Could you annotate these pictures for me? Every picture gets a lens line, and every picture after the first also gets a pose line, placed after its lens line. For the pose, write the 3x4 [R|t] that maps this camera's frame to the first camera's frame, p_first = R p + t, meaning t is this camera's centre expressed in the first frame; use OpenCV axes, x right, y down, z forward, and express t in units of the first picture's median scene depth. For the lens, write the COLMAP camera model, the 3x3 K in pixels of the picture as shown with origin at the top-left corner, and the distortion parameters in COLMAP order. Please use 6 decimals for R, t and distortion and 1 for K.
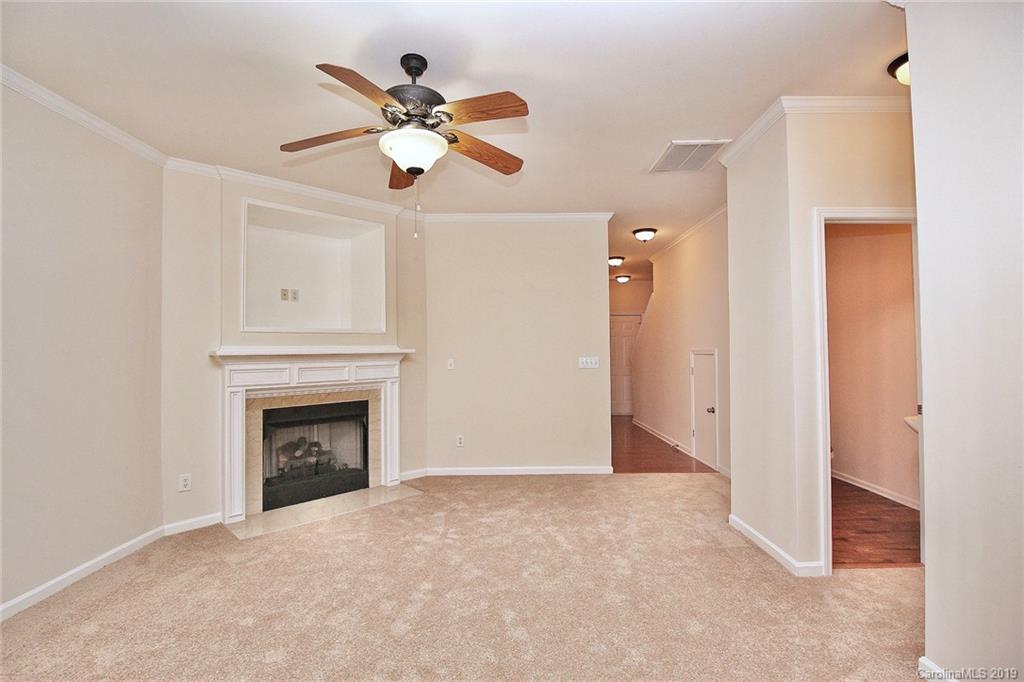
lens RADIAL K [[480.7, 0, 512.0], [0, 480.7, 341.0], [0, 0, 1]] dist [0.001845, -0.014403]
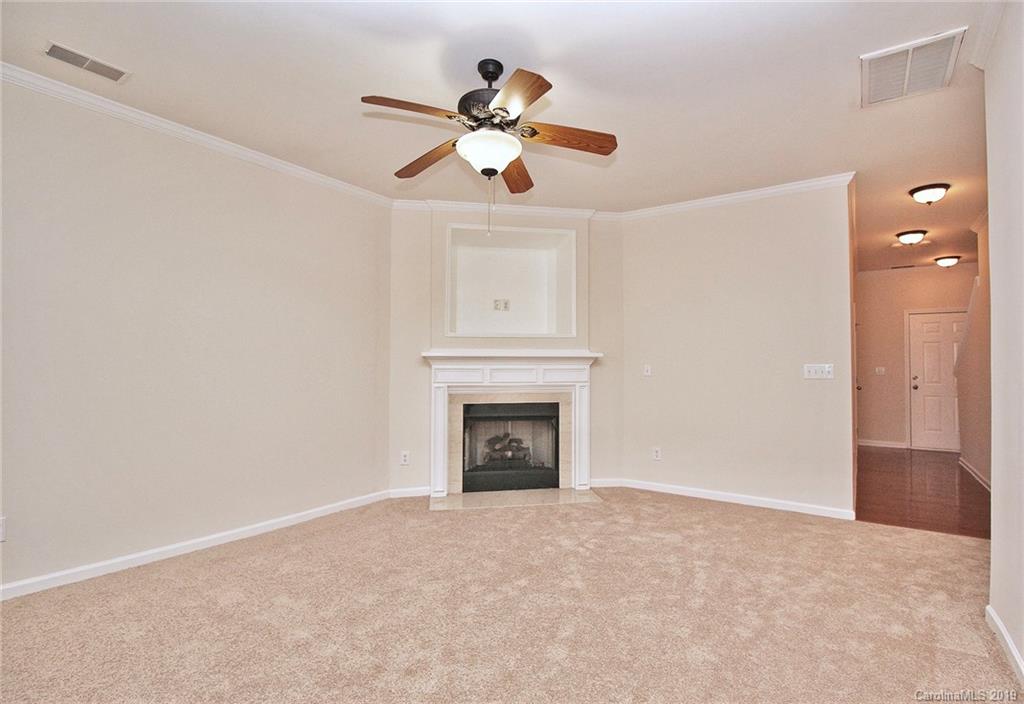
lens RADIAL K [[490.8, 0, 519.5], [0, 490.8, 351.7], [0, 0, 1]] dist [0.001621, -0.012943]
pose [[0.828354, -0.001239, -0.560203, 0.239531], [-0.000829, 0.999994, -0.003438, 0.019160], [0.560204, 0.003312, 0.828348, 0.089764]]
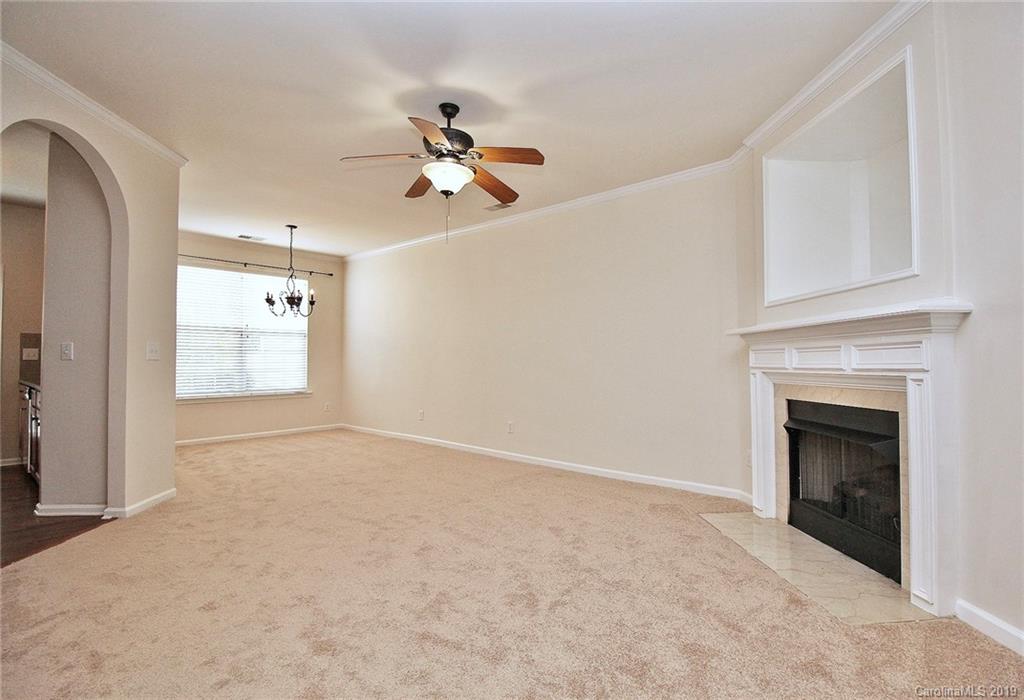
lens RADIAL K [[490.8, 0, 519.5], [0, 490.8, 349.7], [0, 0, 1]] dist [0.001621, -0.012943]
pose [[-0.652971, -0.004406, -0.757370, 0.383647], [0.027267, 0.999198, -0.029321, 0.066413], [0.756892, -0.039797, -0.652327, 1.125691]]
